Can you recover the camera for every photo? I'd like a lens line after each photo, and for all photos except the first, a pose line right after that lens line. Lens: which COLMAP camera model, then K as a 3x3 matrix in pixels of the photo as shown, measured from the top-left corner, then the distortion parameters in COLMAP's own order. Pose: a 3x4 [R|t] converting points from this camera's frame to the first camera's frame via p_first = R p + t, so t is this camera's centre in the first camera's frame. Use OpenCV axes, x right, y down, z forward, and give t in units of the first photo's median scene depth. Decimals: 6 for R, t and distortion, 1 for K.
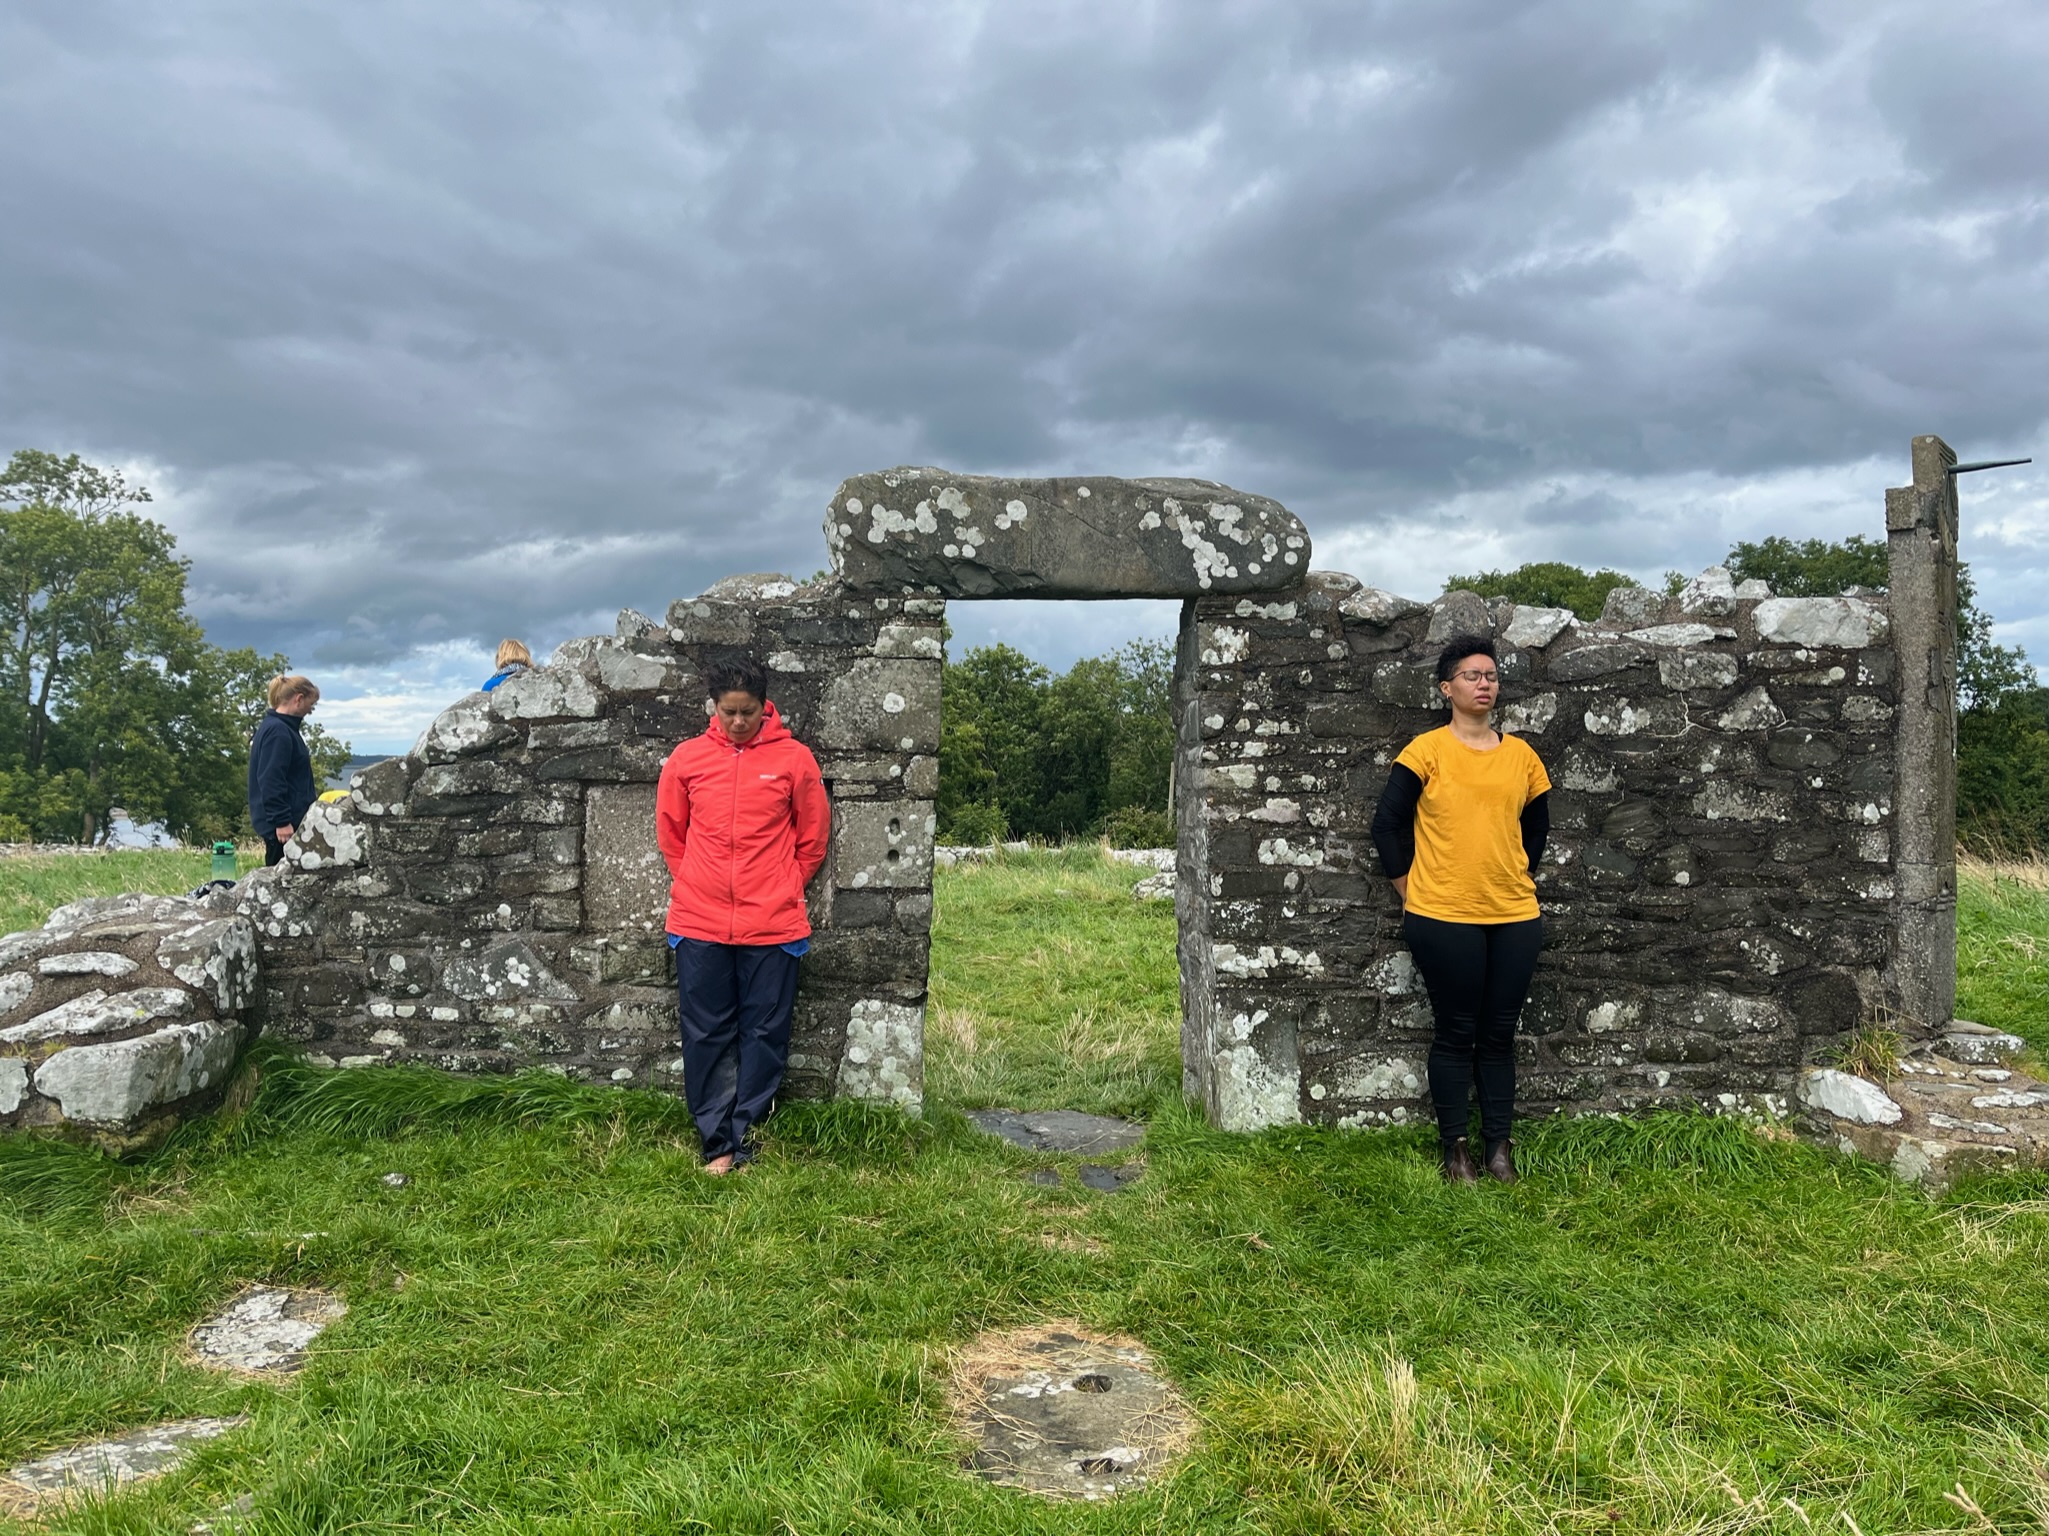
lens RADIAL K [[1569.2, 0, 1018.9], [0, 1569.2, 758.3], [0, 0, 1]] dist [0.048080, -0.055346]
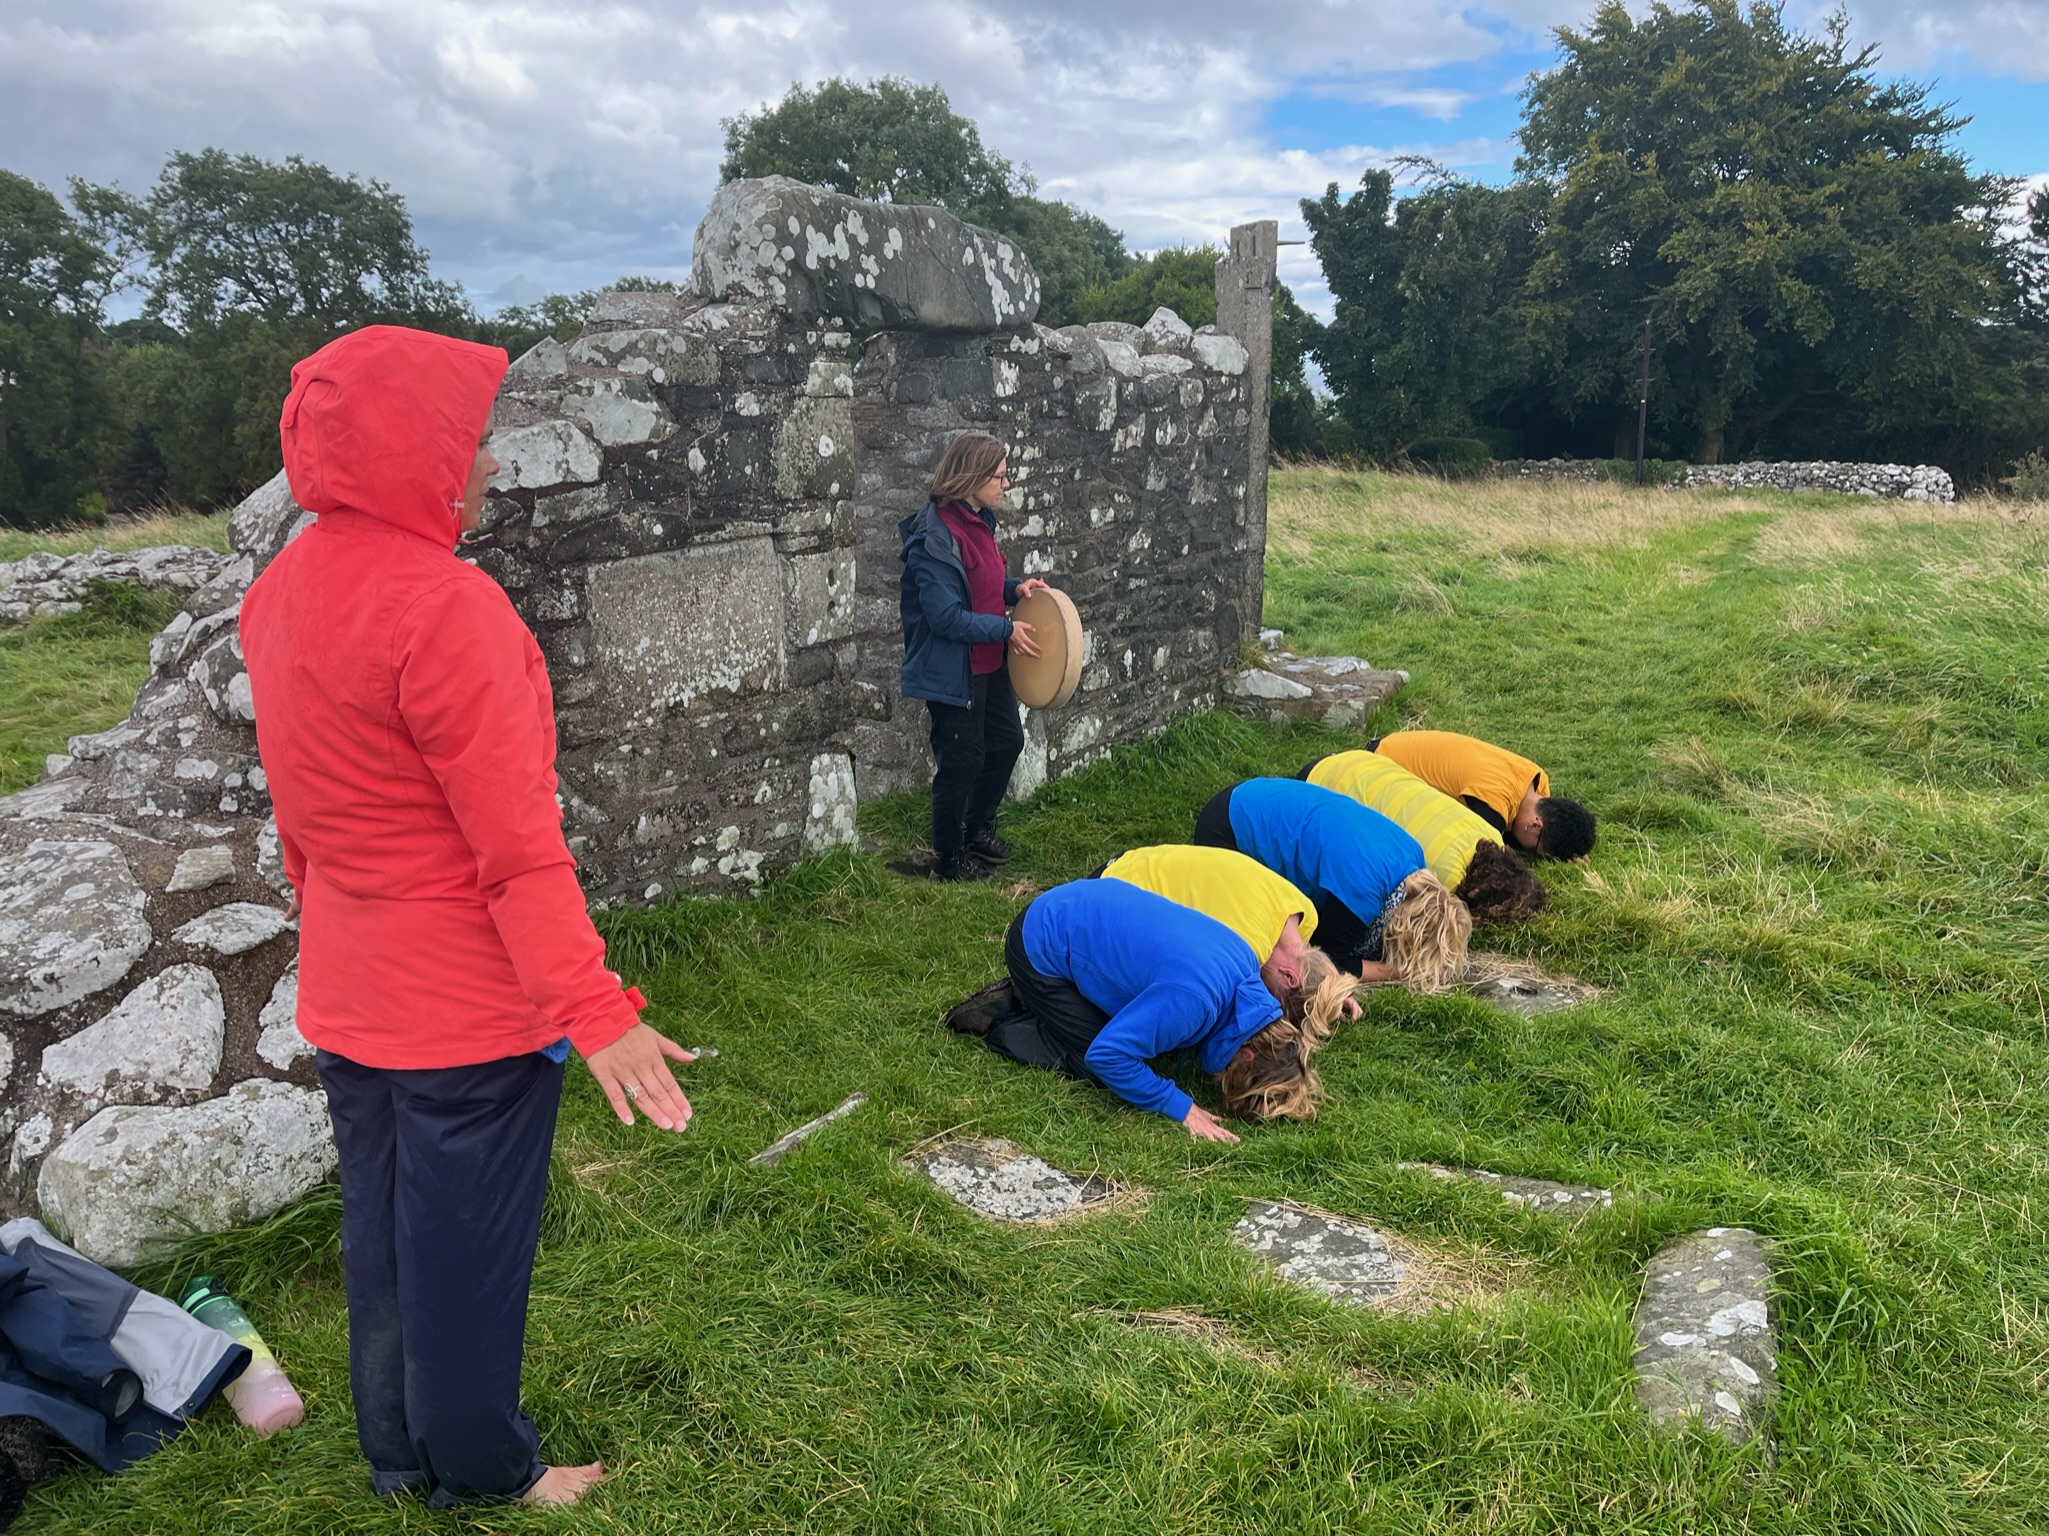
lens RADIAL K [[1569.2, 0, 1028.1], [0, 1569.2, 777.6], [0, 0, 1]] dist [0.048080, -0.055346]
pose [[0.569498, -0.211772, 0.794245, -0.809677], [0.011696, 0.968233, 0.249776, -0.077669], [-0.821909, -0.132957, 0.553884, 0.343579]]
